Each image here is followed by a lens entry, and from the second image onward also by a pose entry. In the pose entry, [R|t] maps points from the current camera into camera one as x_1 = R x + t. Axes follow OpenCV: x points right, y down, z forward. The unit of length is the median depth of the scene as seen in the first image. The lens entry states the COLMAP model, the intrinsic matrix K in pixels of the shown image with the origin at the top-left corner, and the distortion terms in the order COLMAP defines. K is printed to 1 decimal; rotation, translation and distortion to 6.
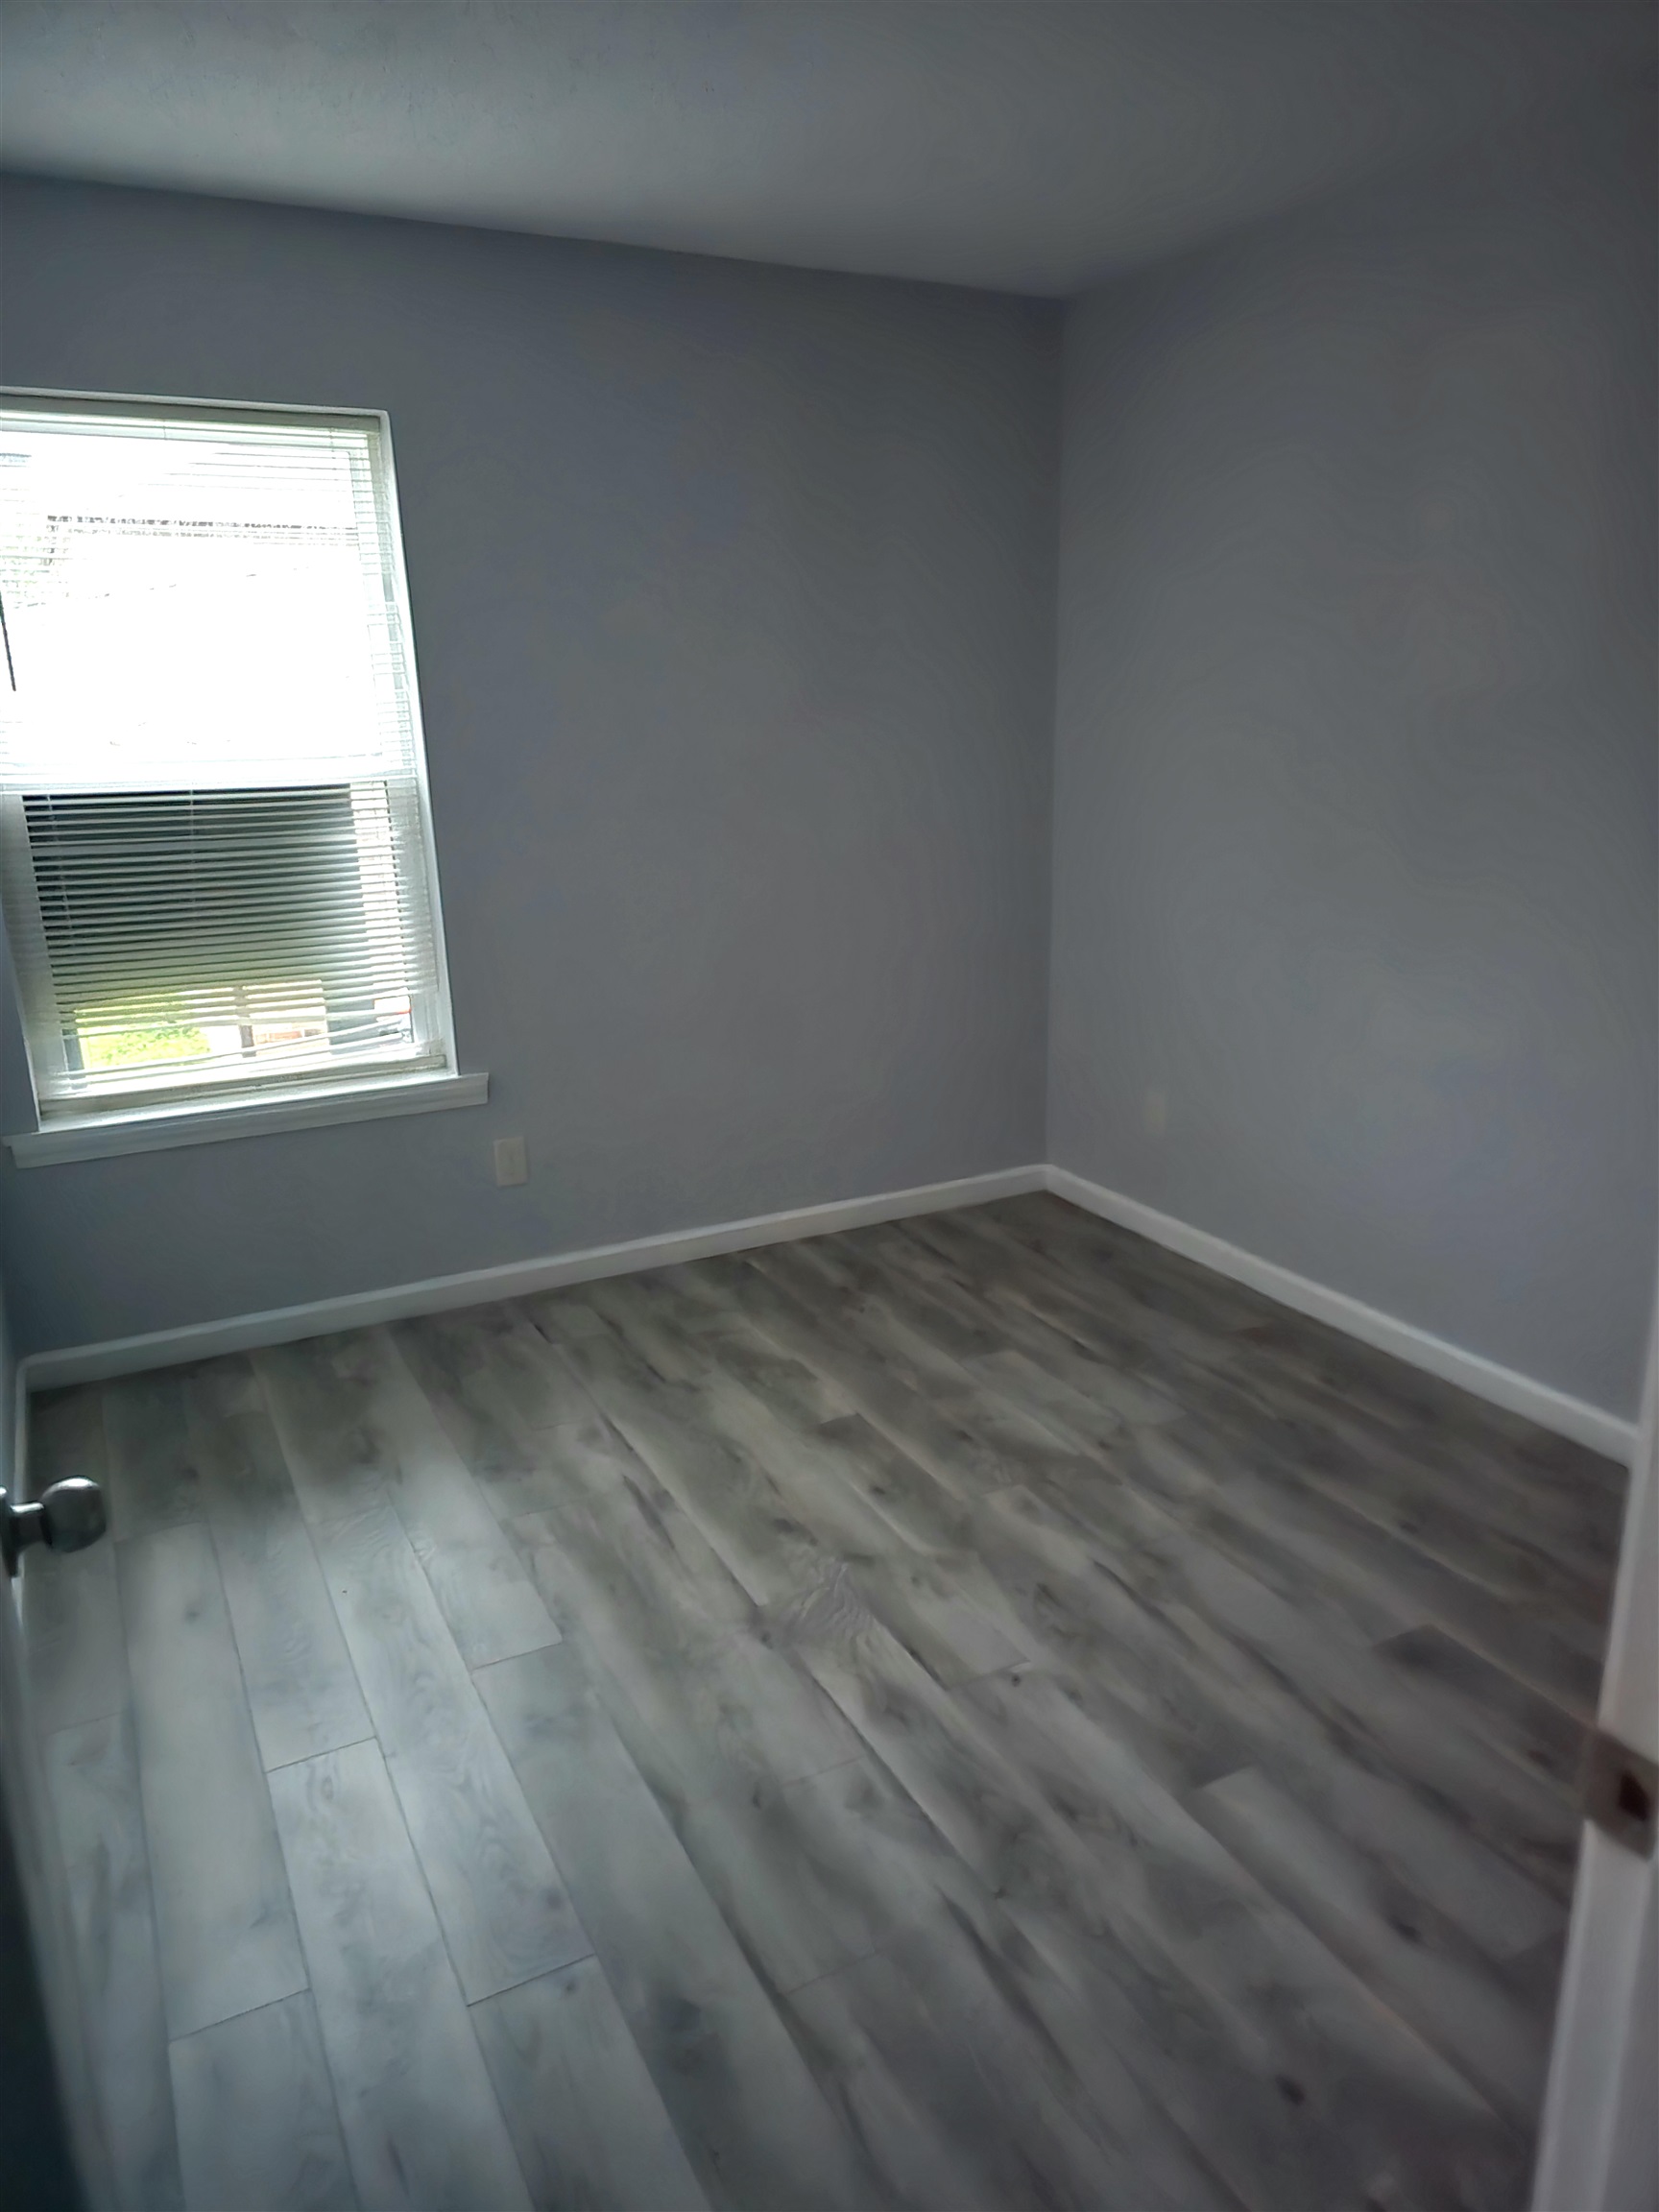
lens RADIAL K [[1458.1, 0, 836.1], [0, 1458.1, 1108.9], [0, 0, 1]] dist [0.042326, -0.039996]
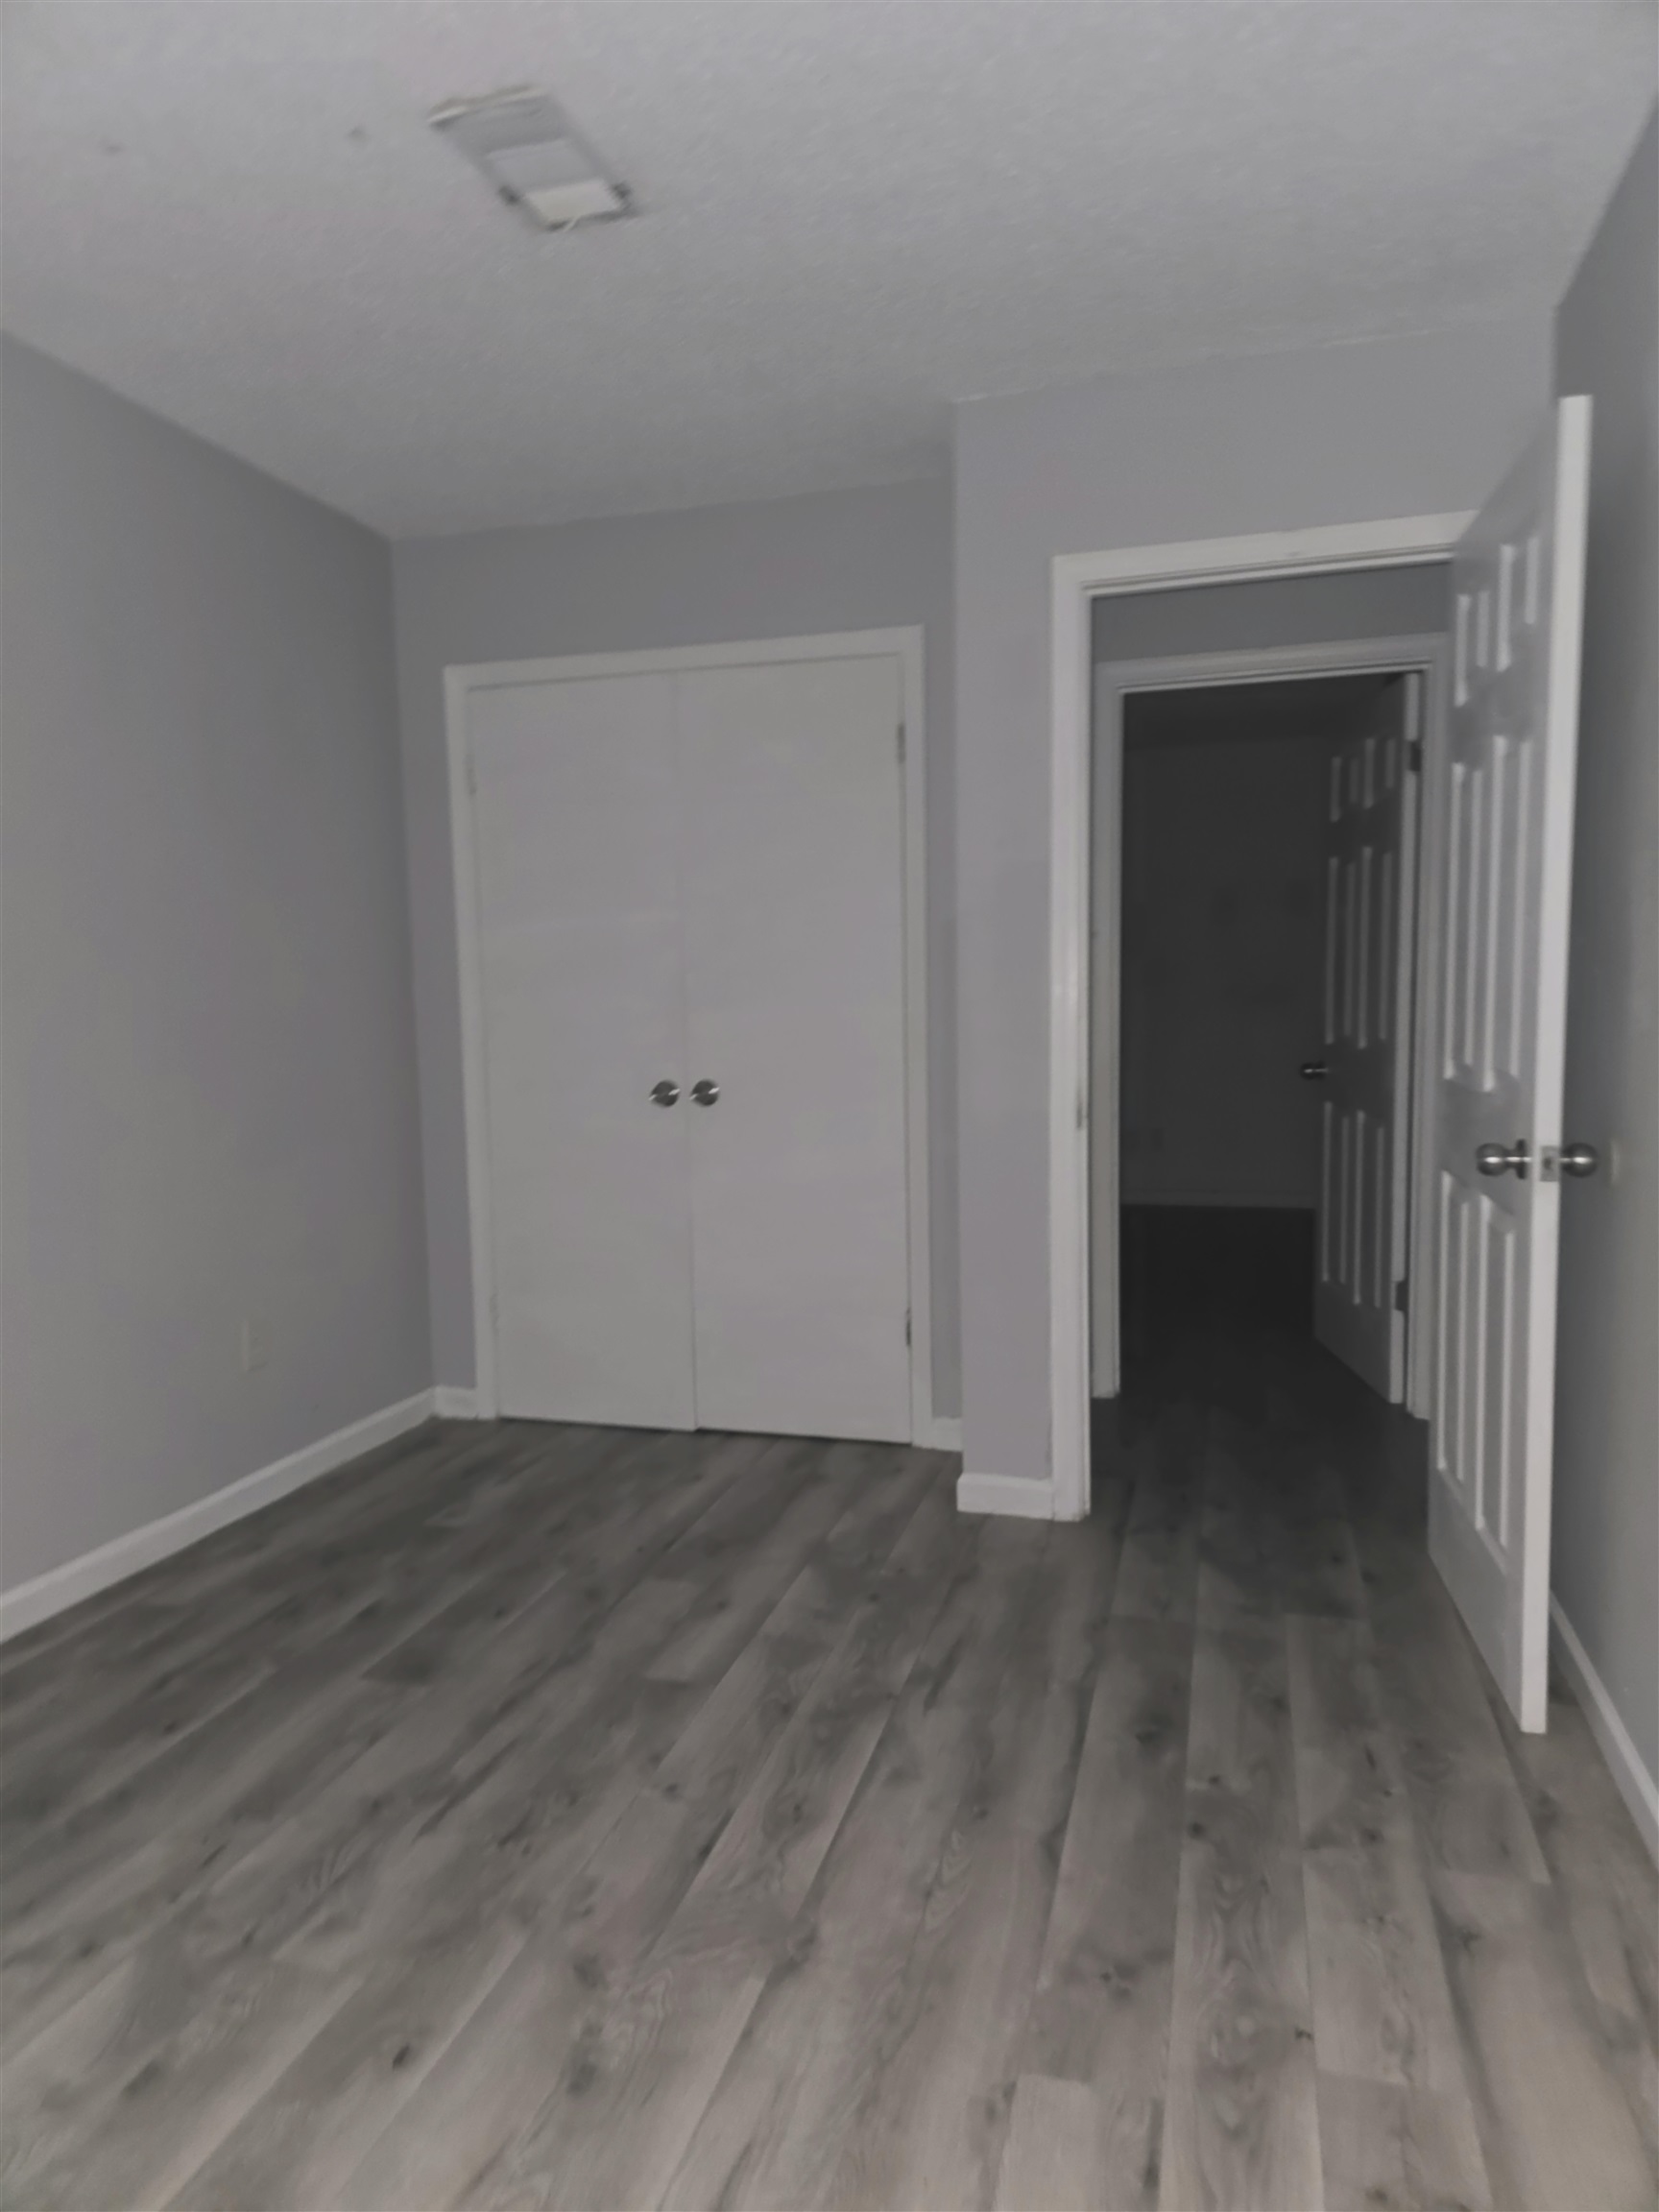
lens RADIAL K [[1458.1, 0, 833.1], [0, 1458.1, 1104.4], [0, 0, 1]] dist [0.042326, -0.039996]
pose [[-0.728958, -0.024353, 0.684125, -0.646979], [0.213198, 0.941589, 0.260686, -0.281817], [-0.650513, 0.335883, -0.681187, 1.538365]]
